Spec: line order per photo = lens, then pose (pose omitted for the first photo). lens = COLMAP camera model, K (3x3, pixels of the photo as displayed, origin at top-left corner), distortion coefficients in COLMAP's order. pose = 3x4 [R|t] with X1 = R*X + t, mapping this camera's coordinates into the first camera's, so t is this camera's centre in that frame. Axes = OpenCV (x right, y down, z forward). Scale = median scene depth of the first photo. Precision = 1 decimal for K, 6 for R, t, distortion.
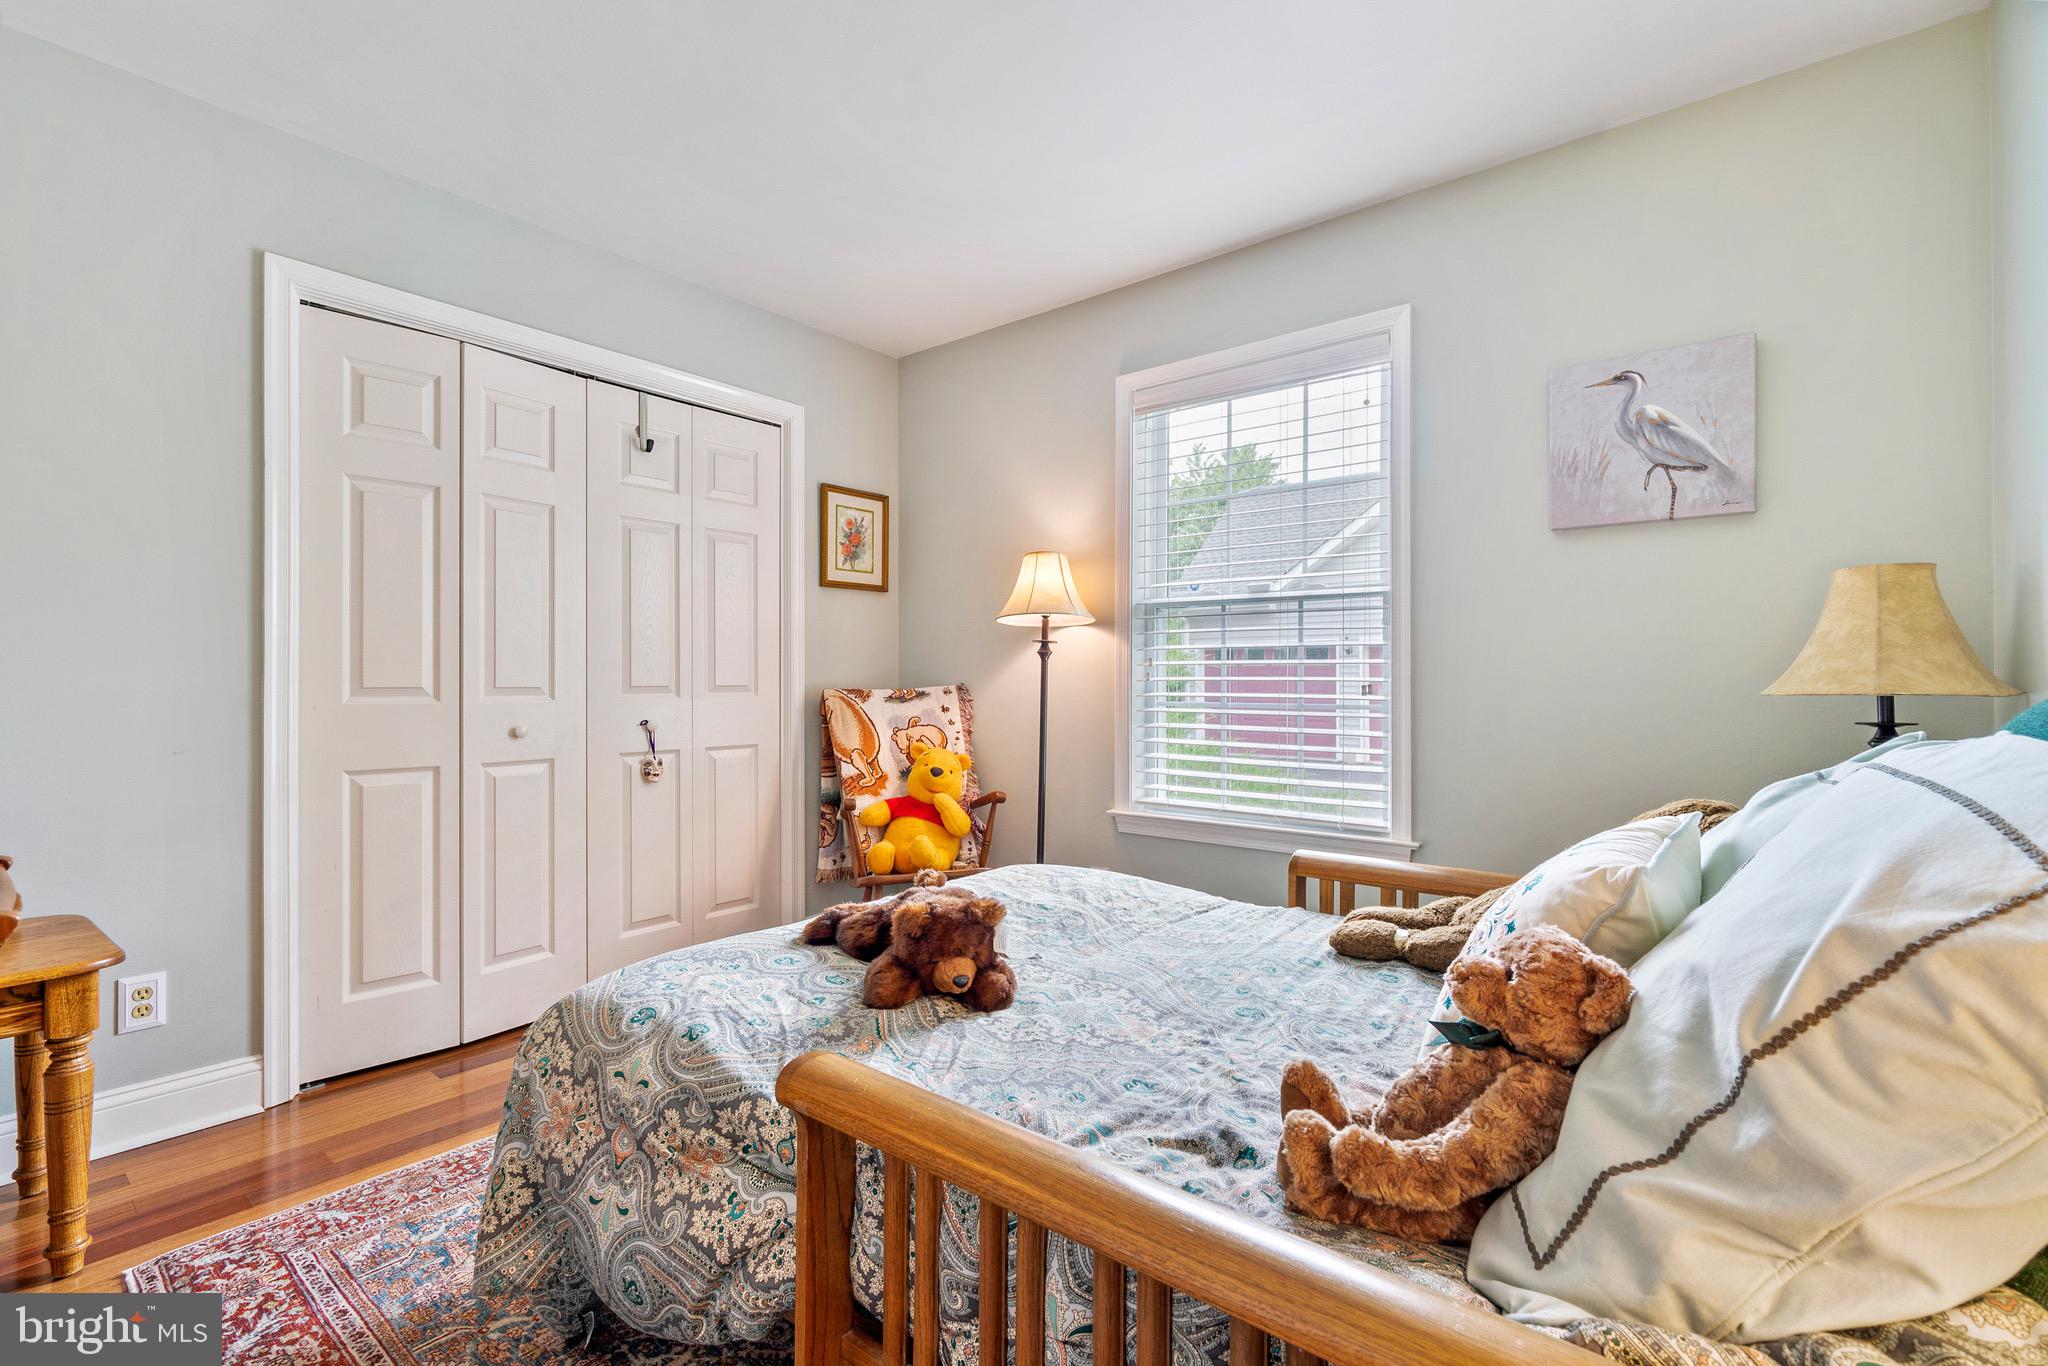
lens RADIAL K [[895.0, 0, 1013.0], [0, 895.0, 684.3], [0, 0, 1]] dist [-0.000486, 0.000381]
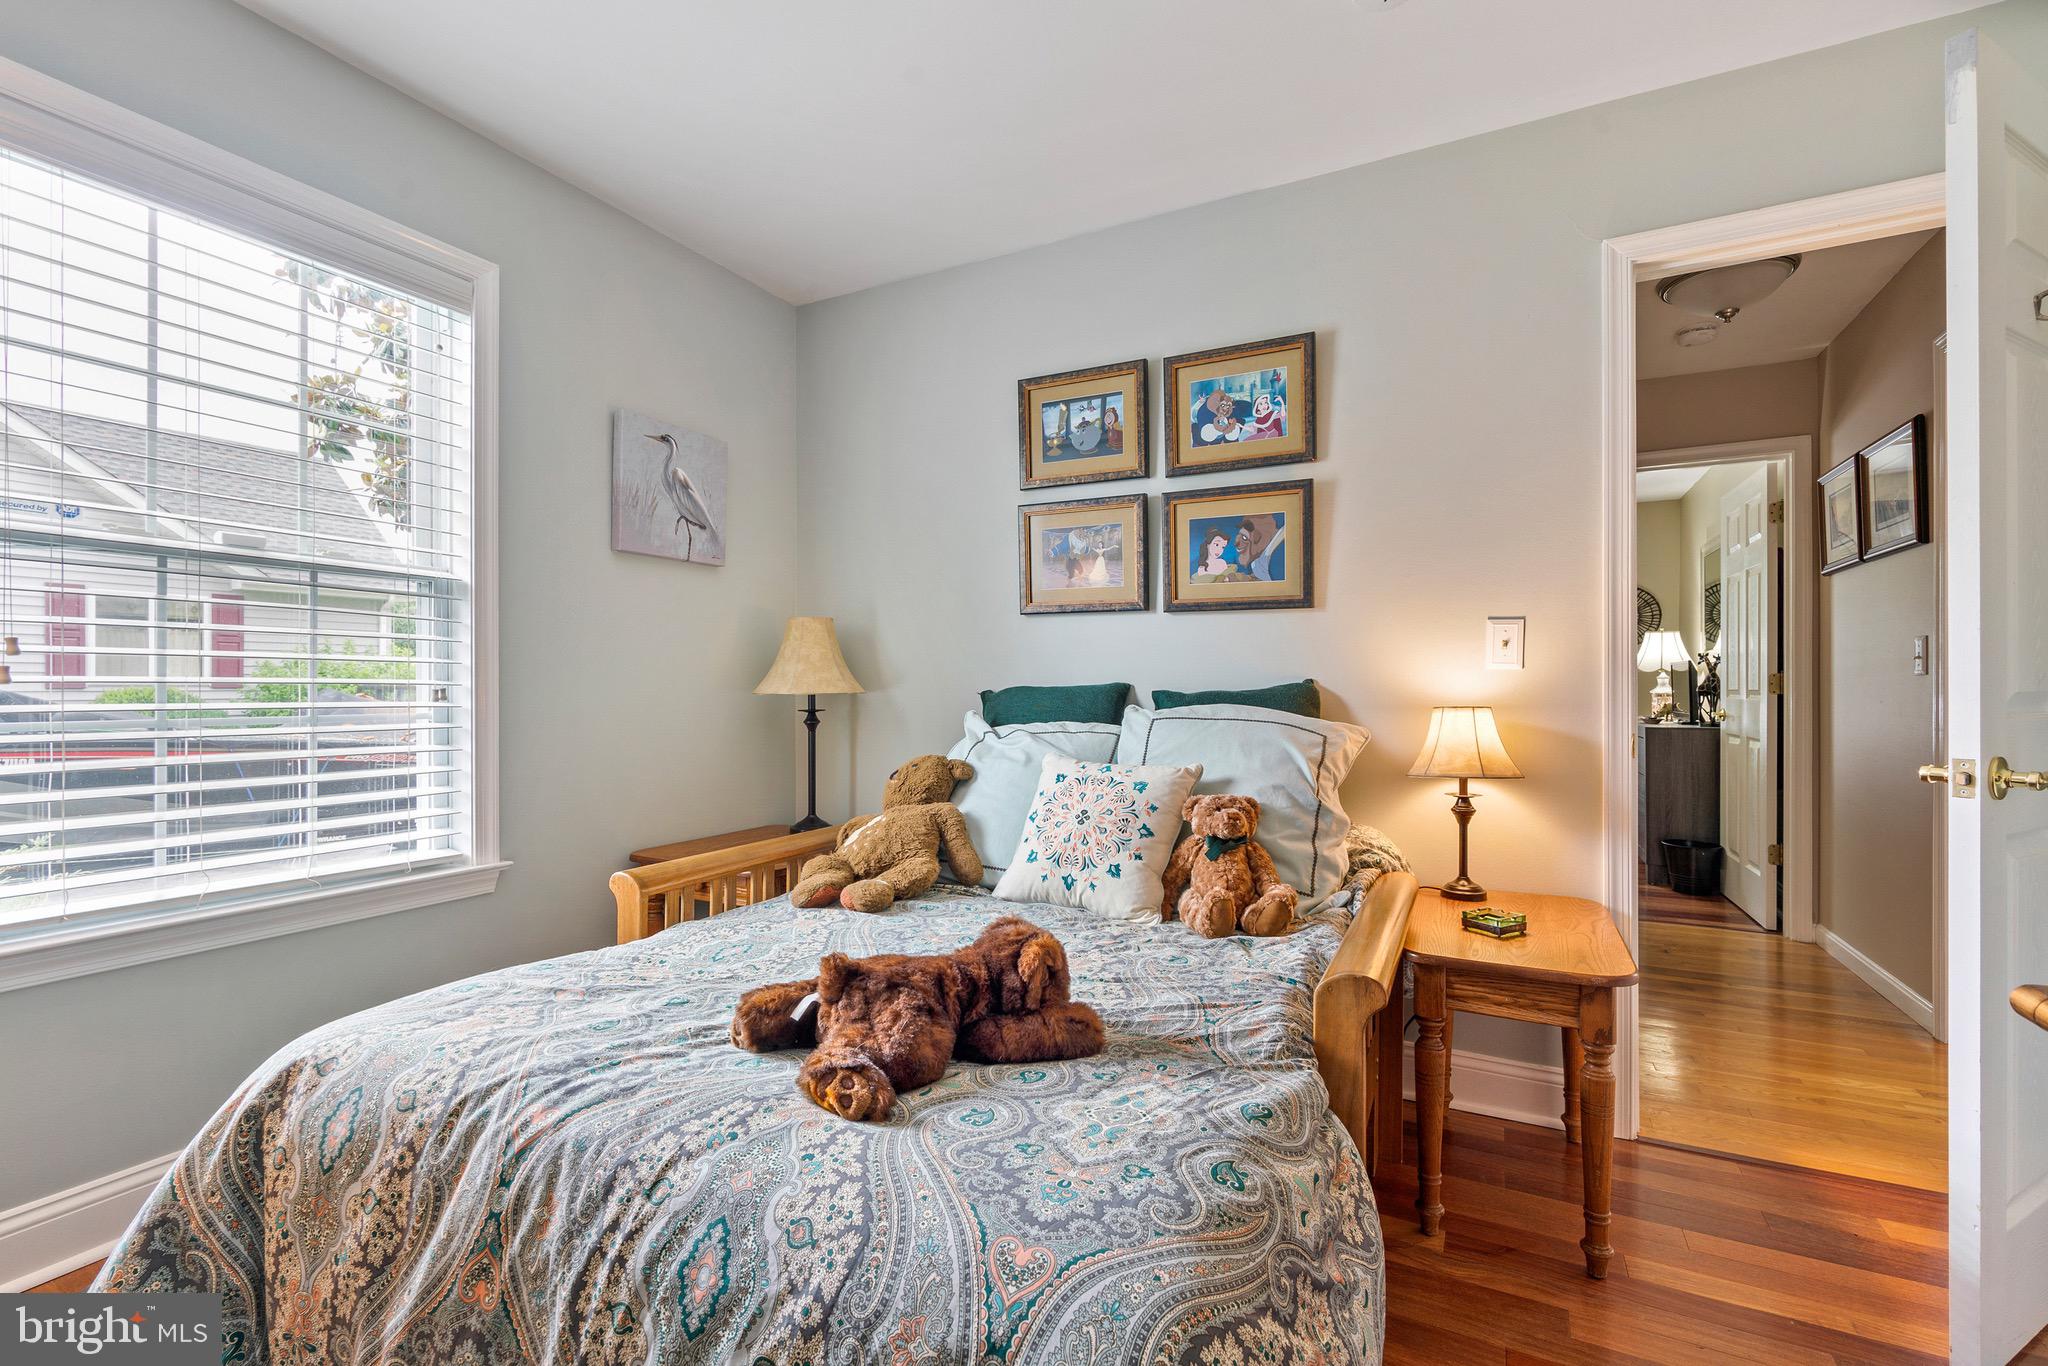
lens RADIAL K [[895.0, 0, 1013.0], [0, 895.0, 684.3], [0, 0, 1]] dist [-0.000486, 0.000381]
pose [[-0.182795, 0.001953, 0.983149, -0.635979], [0.001059, 0.999998, -0.001789, -0.001793], [-0.983151, 0.000714, -0.182796, 0.776627]]
